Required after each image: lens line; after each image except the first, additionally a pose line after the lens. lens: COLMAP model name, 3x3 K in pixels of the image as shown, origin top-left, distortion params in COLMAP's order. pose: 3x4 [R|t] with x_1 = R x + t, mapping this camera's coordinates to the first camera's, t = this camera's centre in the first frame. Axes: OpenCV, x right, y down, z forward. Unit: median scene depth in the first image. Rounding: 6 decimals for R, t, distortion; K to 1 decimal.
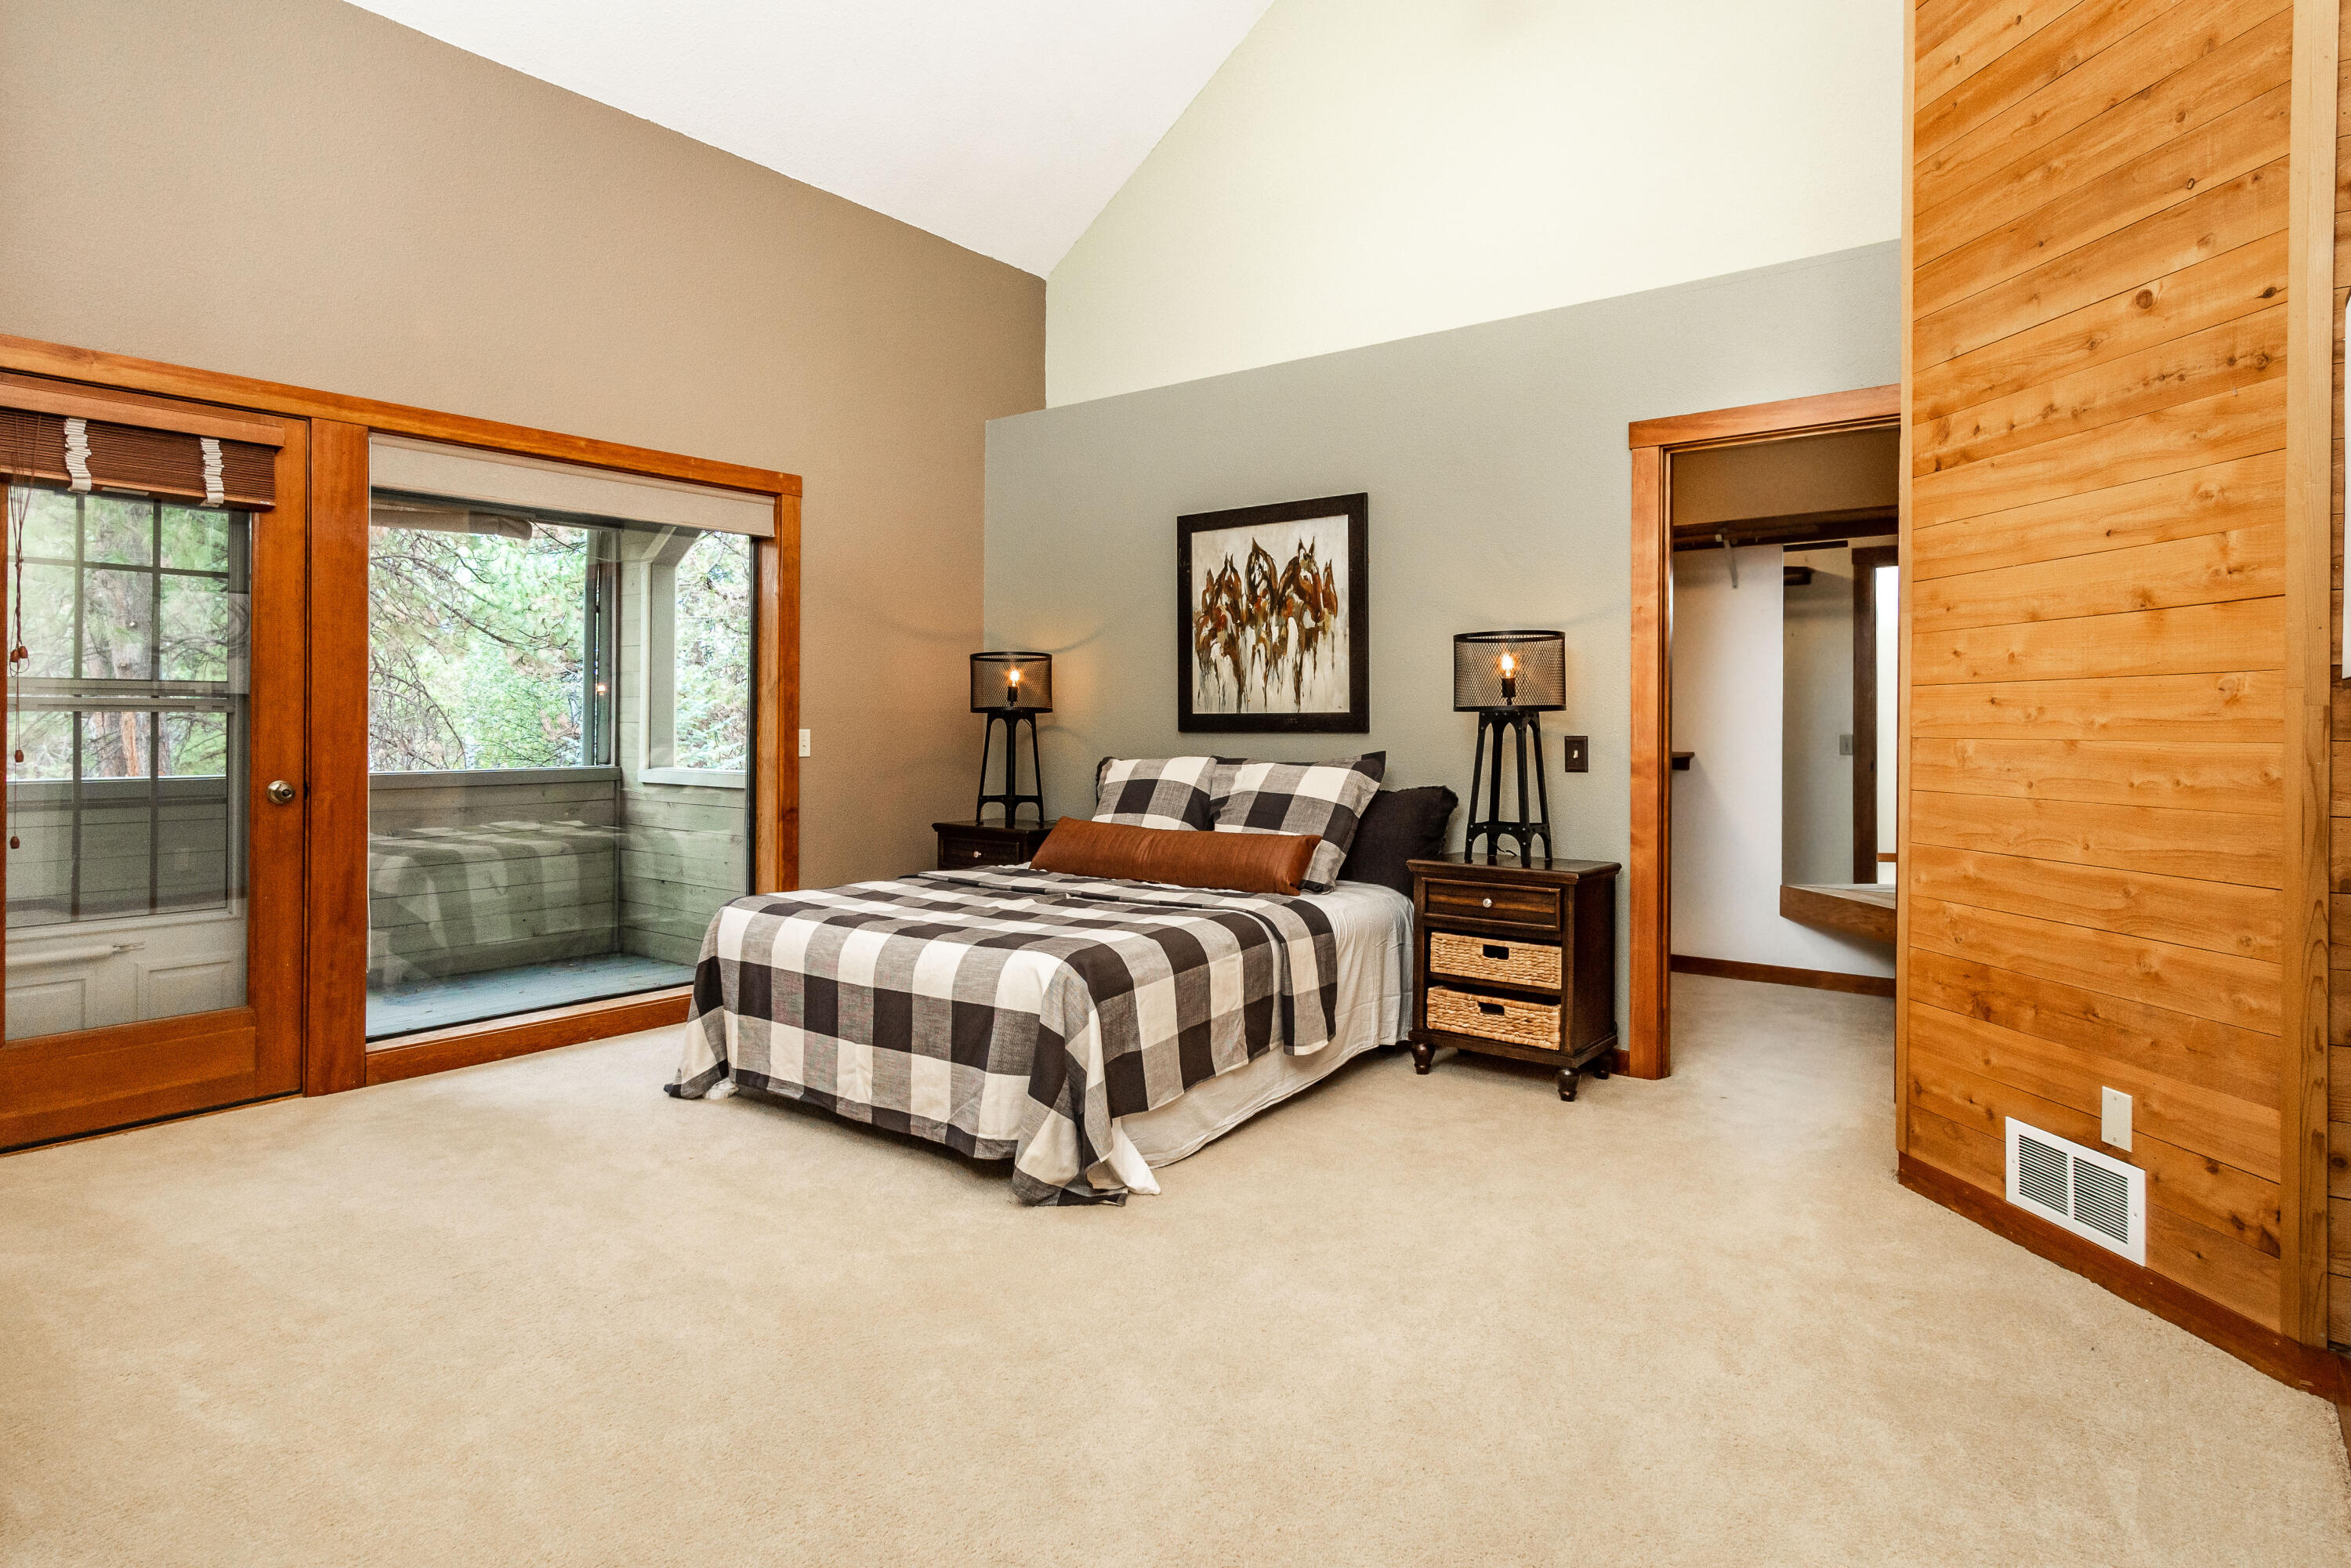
lens RADIAL K [[1278.3, 0, 1171.5], [0, 1278.3, 709.5], [0, 0, 1]] dist [-0.000396, -0.000633]
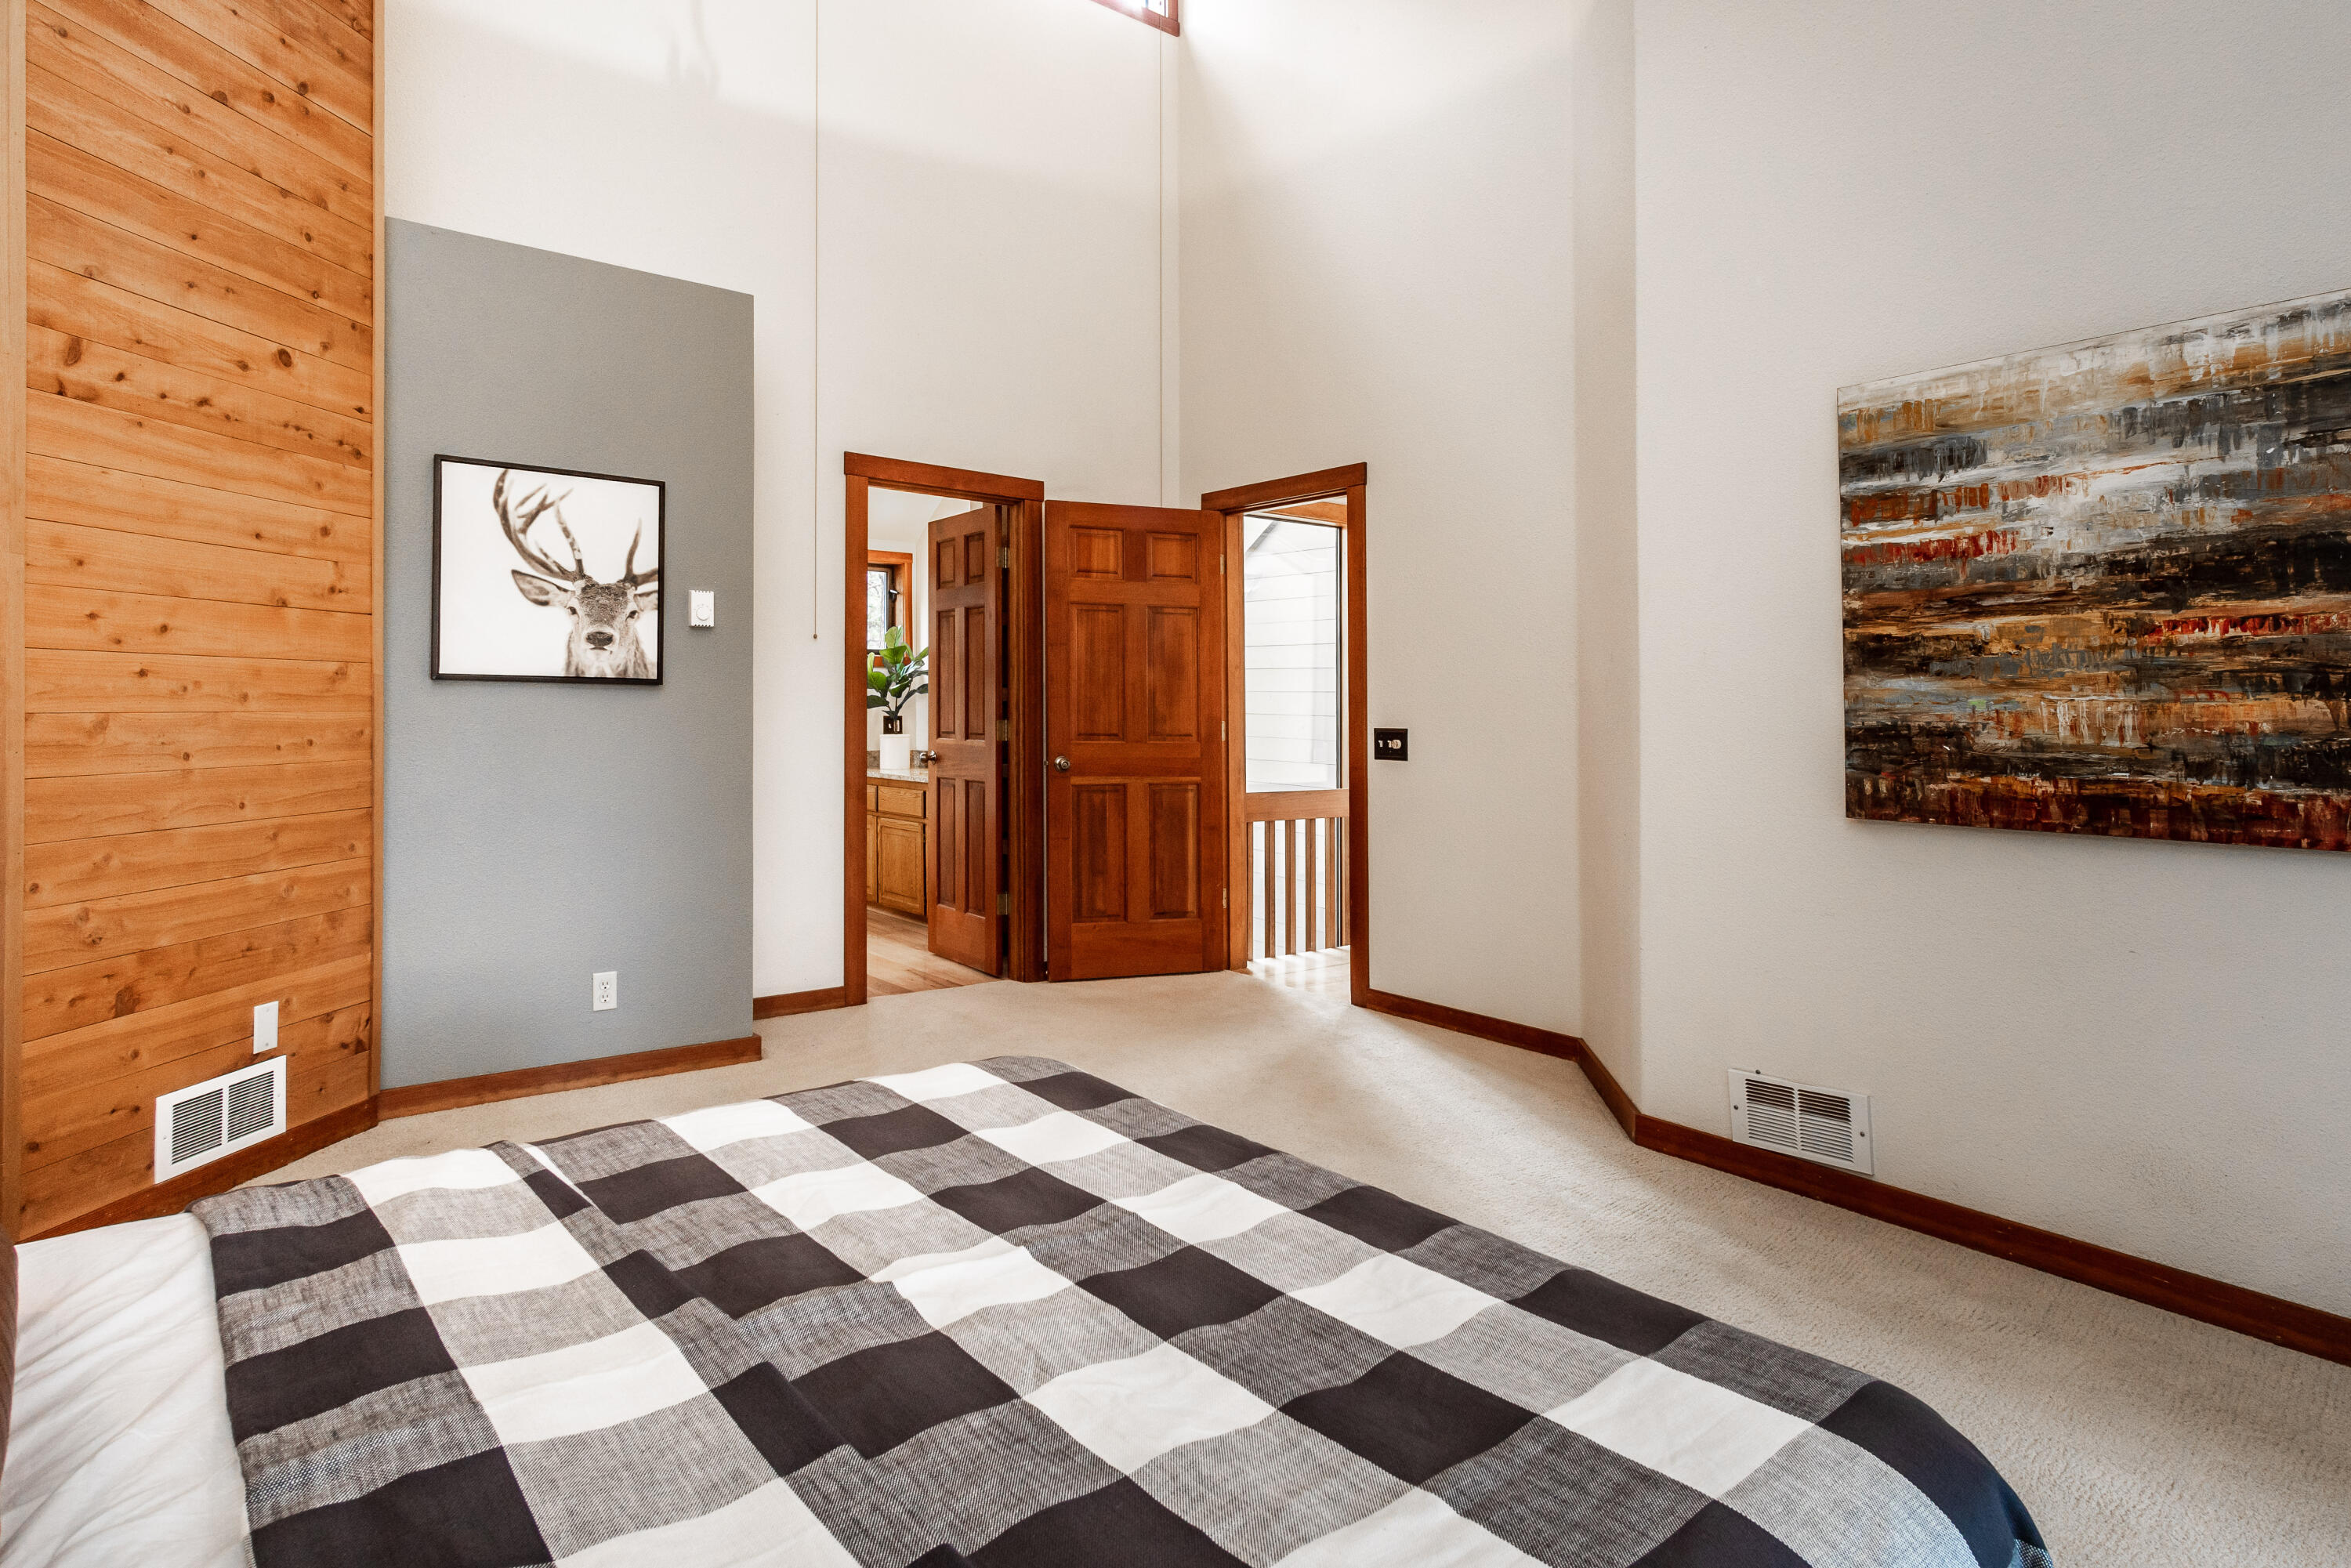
lens RADIAL K [[1278.3, 0, 1171.5], [0, 1278.3, 709.5], [0, 0, 1]] dist [-0.000396, -0.000633]
pose [[-0.969413, -0.000797, 0.245435, -0.359008], [-0.002820, 0.999965, -0.007890, 0.027894], [-0.245420, -0.008341, -0.969381, 1.861587]]
